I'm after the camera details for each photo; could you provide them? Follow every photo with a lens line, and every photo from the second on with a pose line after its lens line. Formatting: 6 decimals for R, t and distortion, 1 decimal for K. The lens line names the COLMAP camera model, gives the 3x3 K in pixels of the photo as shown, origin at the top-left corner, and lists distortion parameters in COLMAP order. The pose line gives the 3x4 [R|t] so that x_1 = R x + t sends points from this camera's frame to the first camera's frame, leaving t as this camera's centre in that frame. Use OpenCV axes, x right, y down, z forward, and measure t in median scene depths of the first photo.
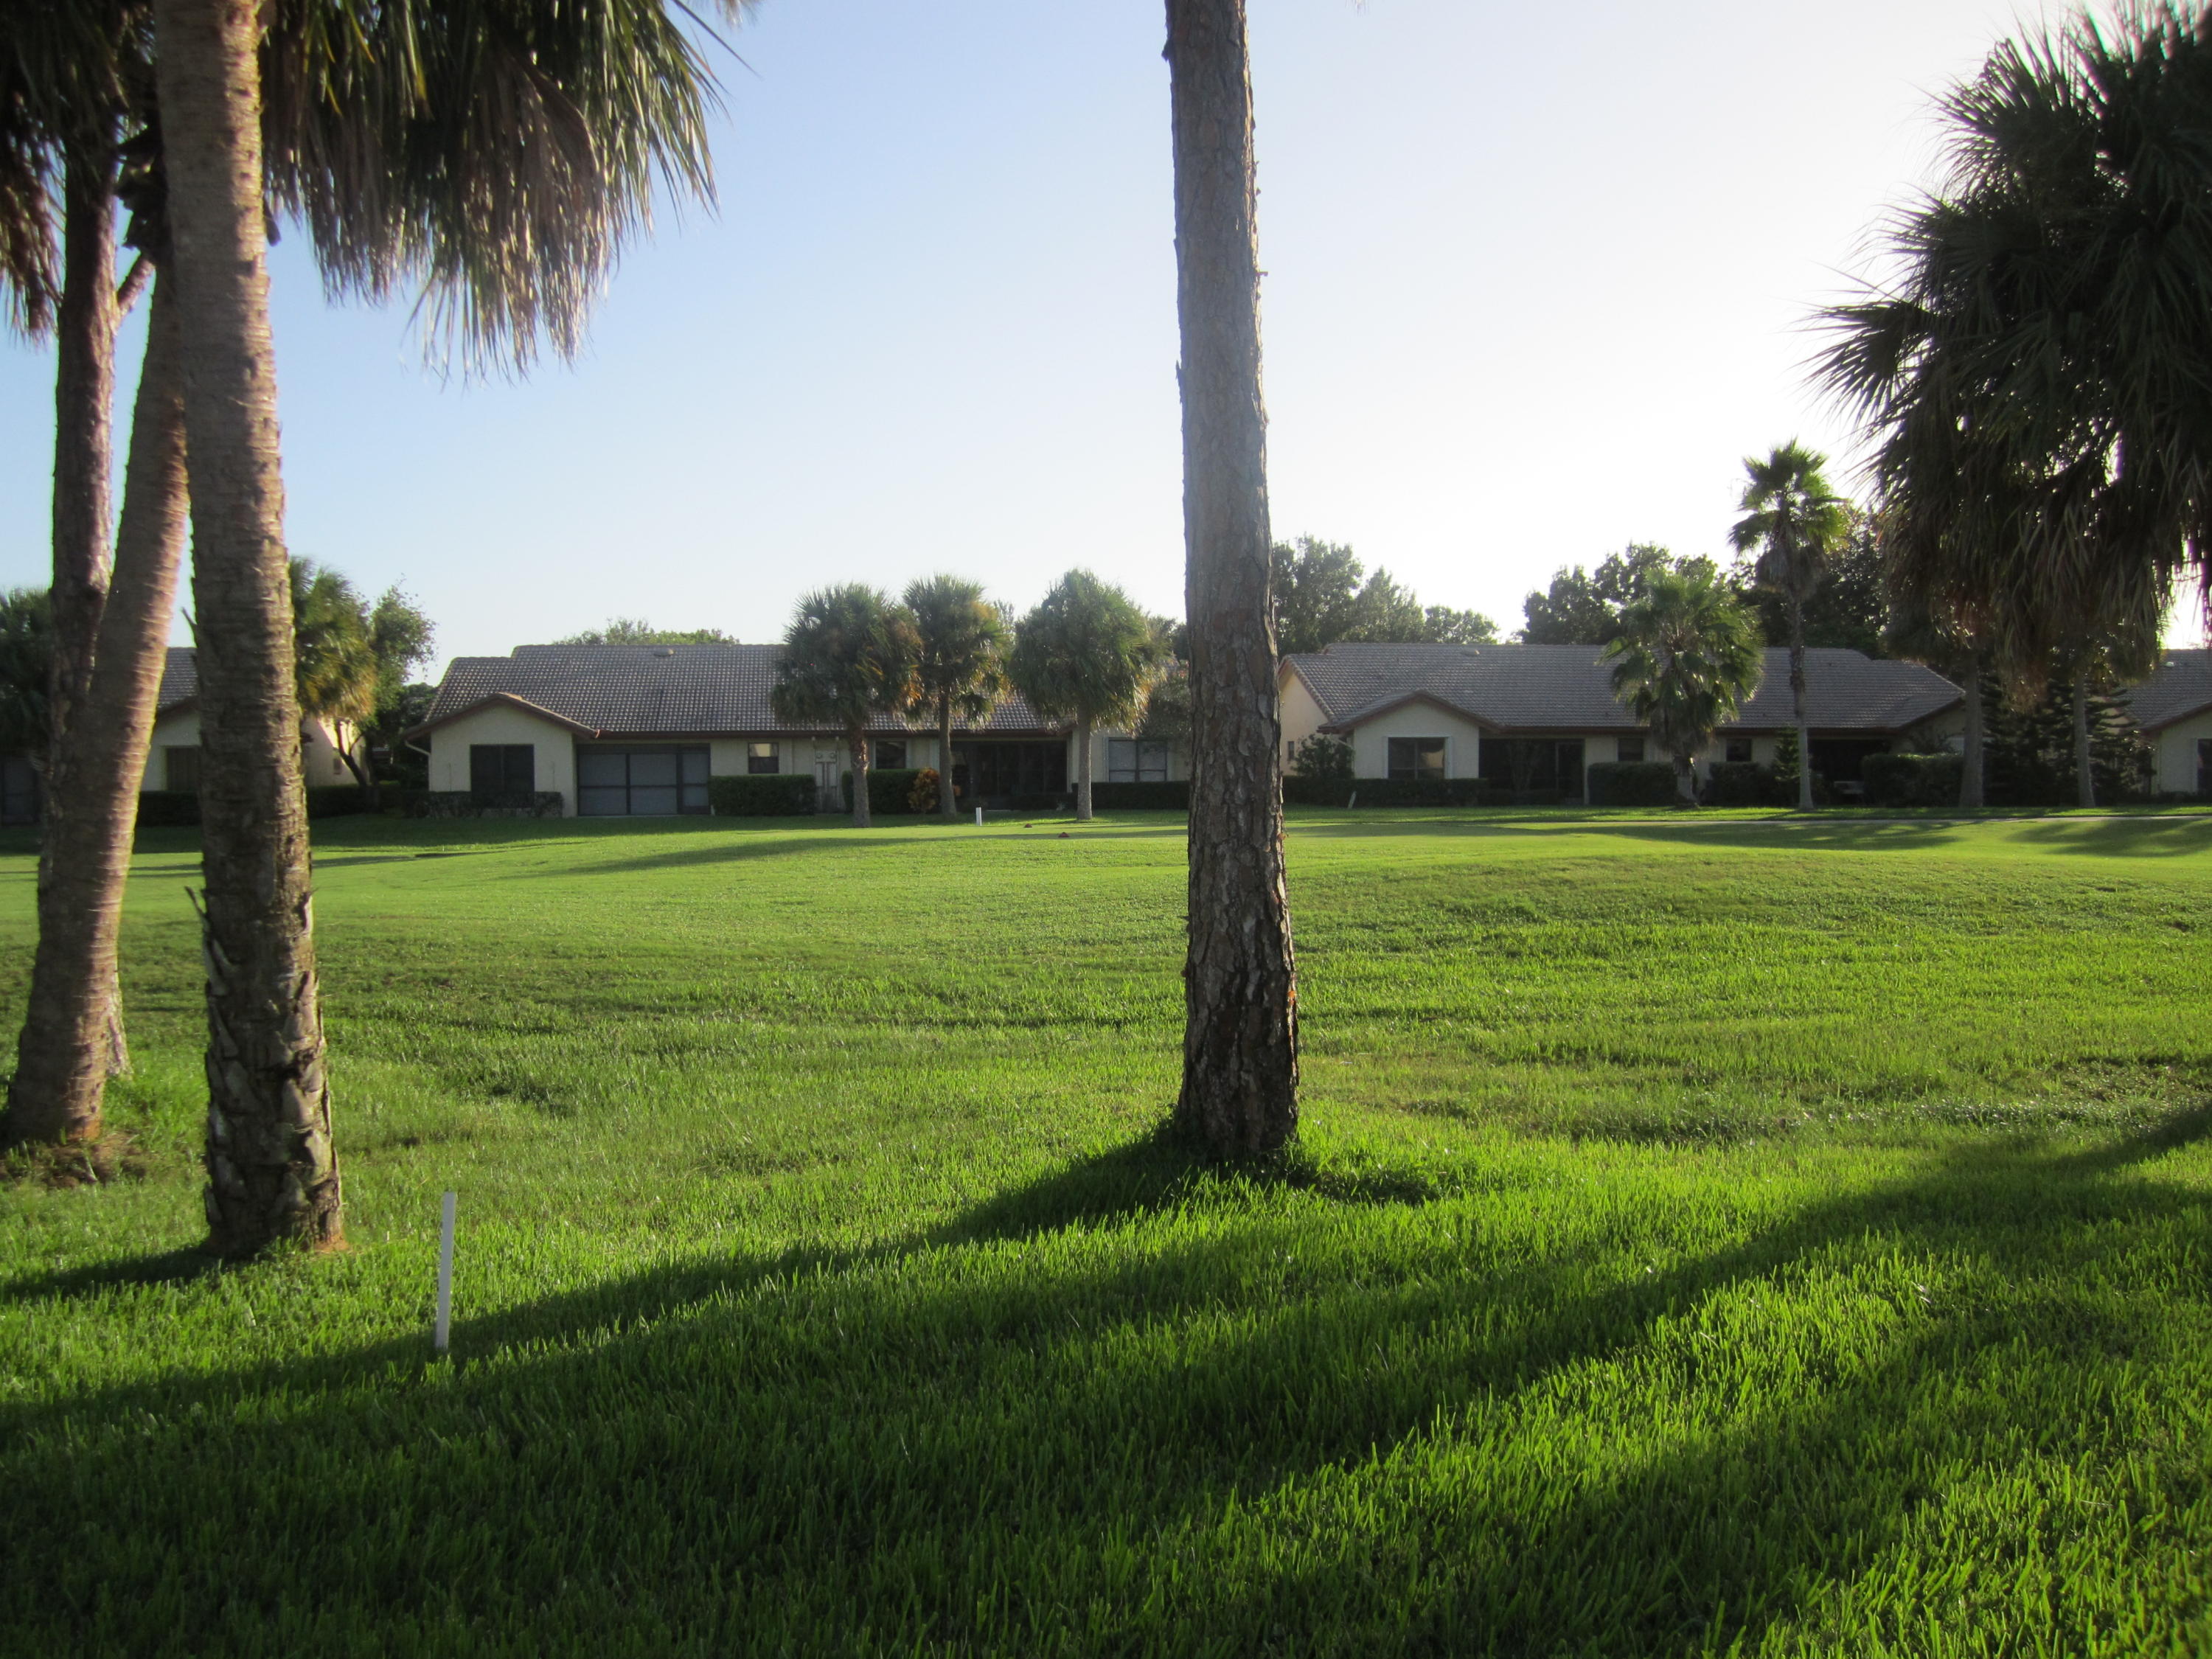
lens RADIAL K [[1803.1, 0, 1106.0], [0, 1803.1, 829.5], [0, 0, 1]] dist [0.007708, 0.001809]
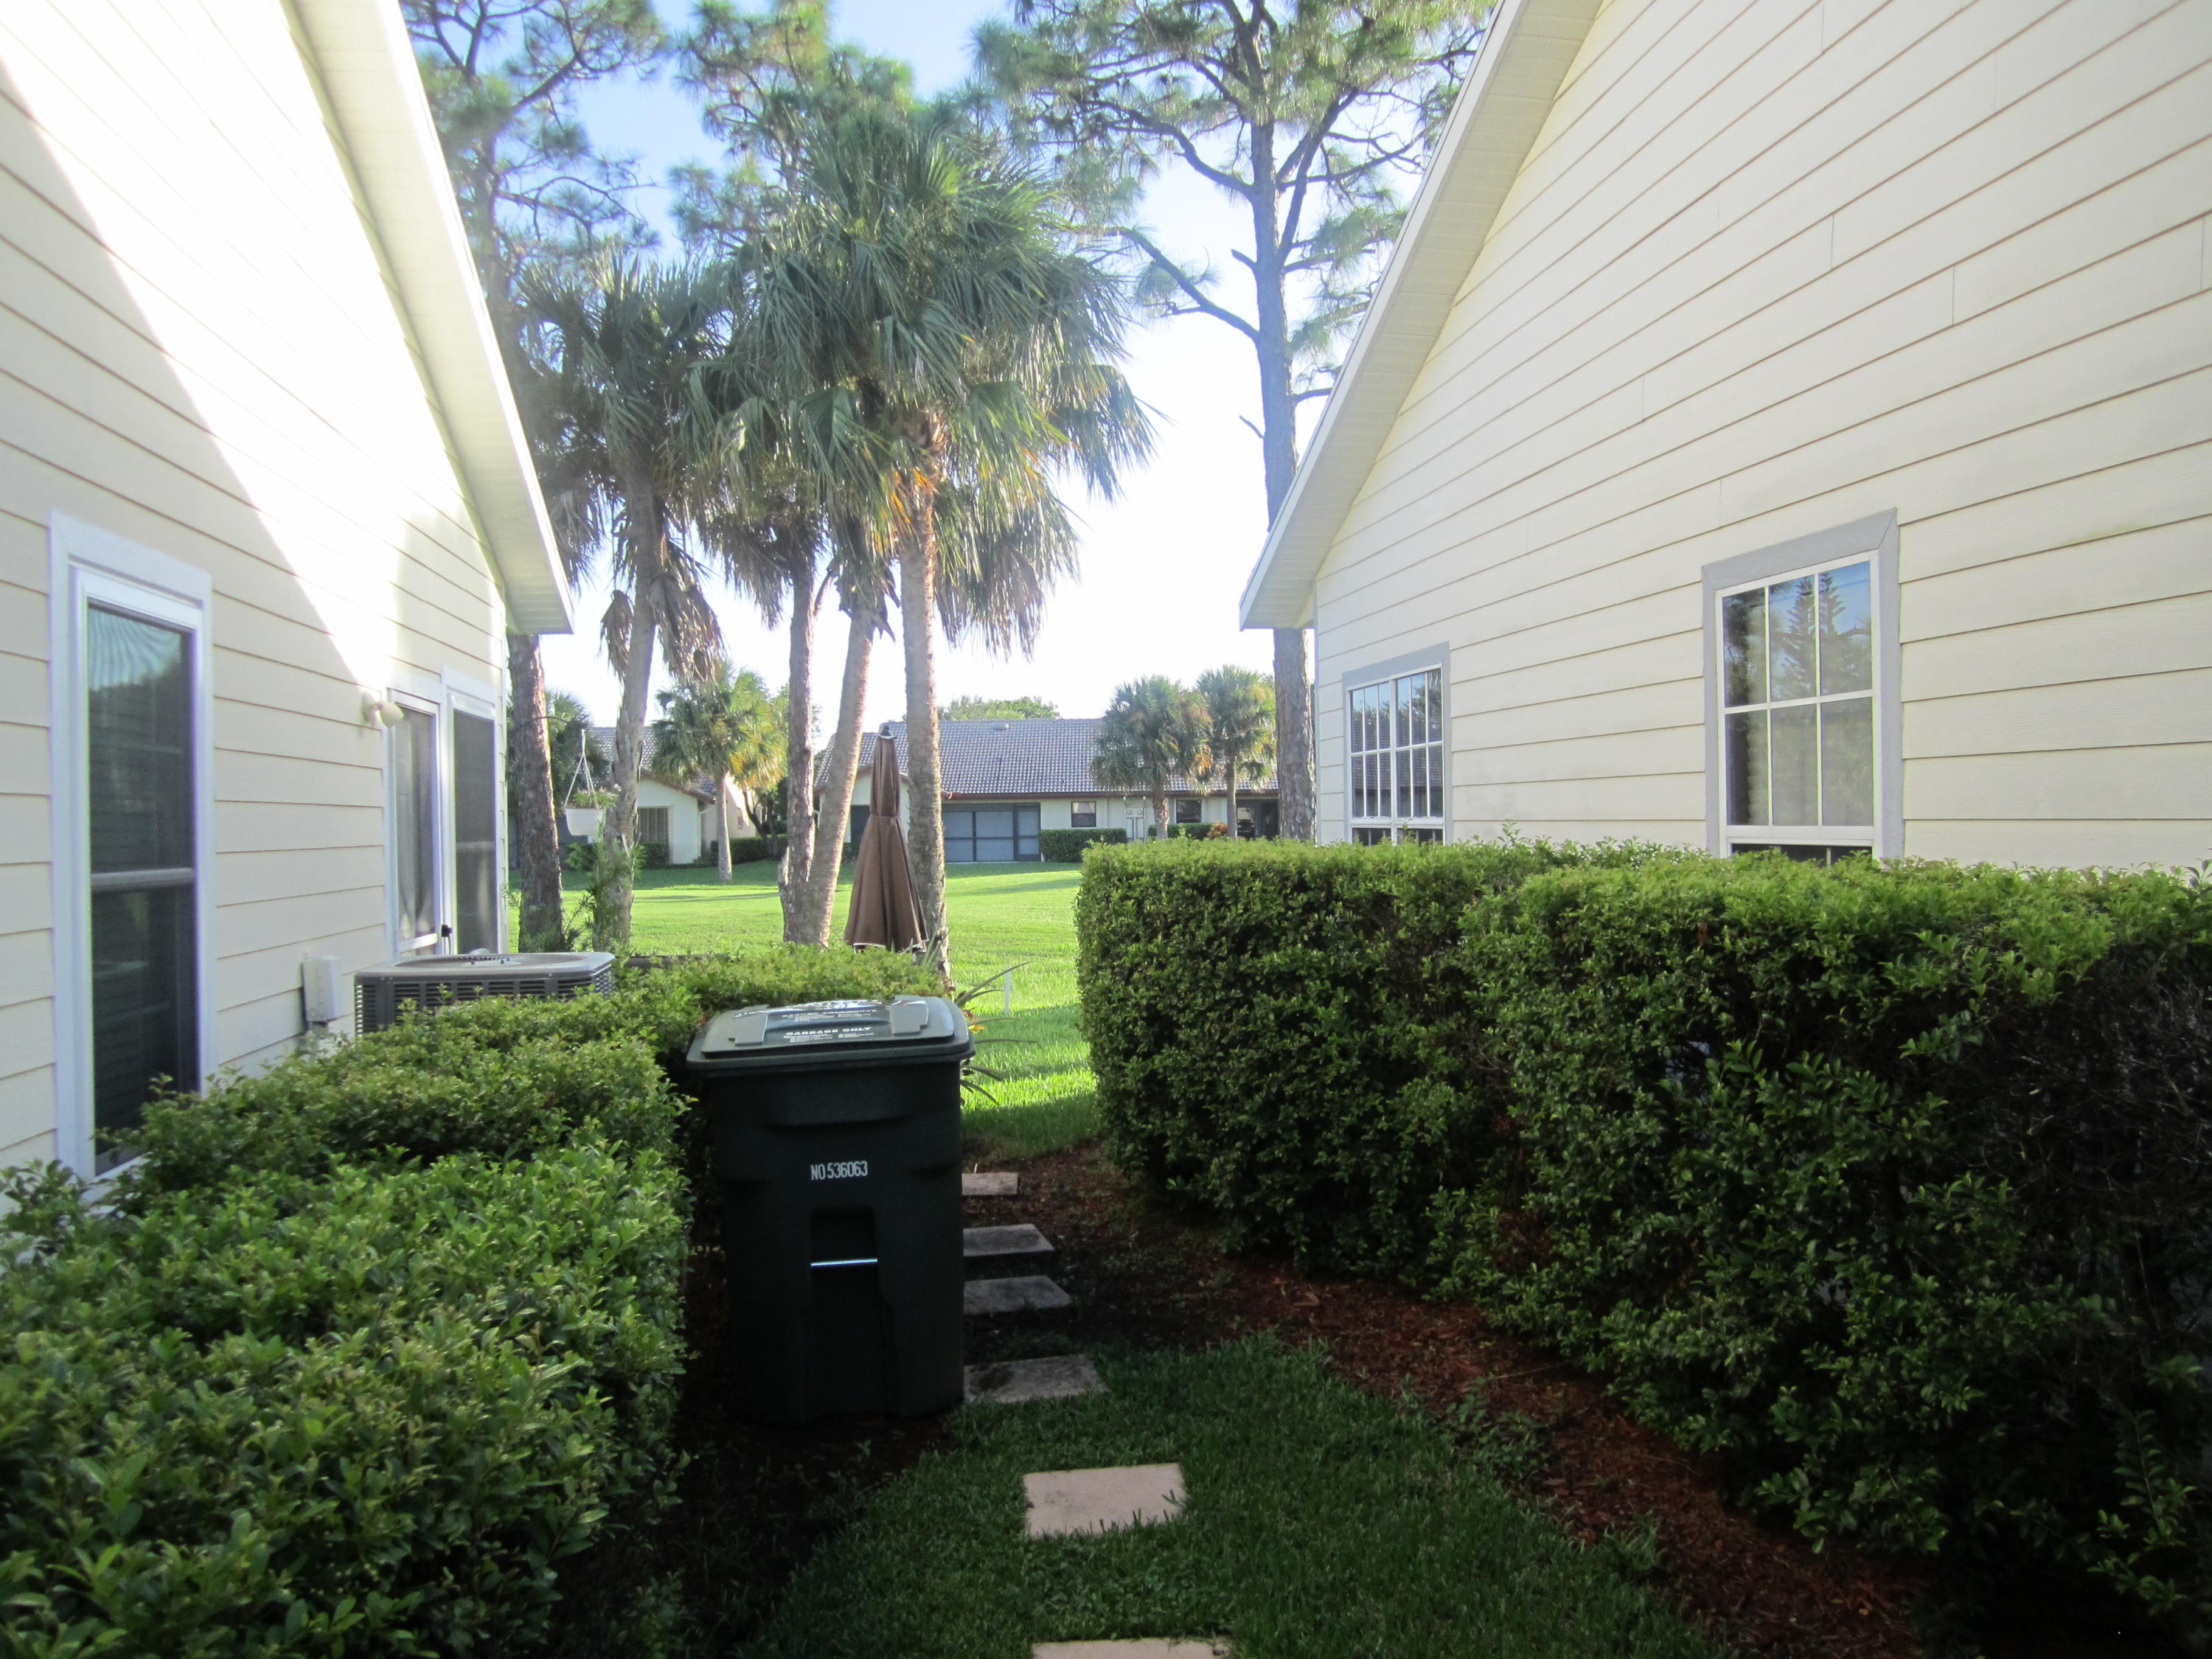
lens RADIAL K [[1803.1, 0, 1106.0], [0, 1803.1, 829.5], [0, 0, 1]] dist [0.007708, 0.001809]
pose [[0.985408, -0.004145, -0.170161, 0.034043], [-0.000720, 0.999593, -0.028522, 0.005569], [0.170210, 0.028228, 0.985003, -0.209232]]
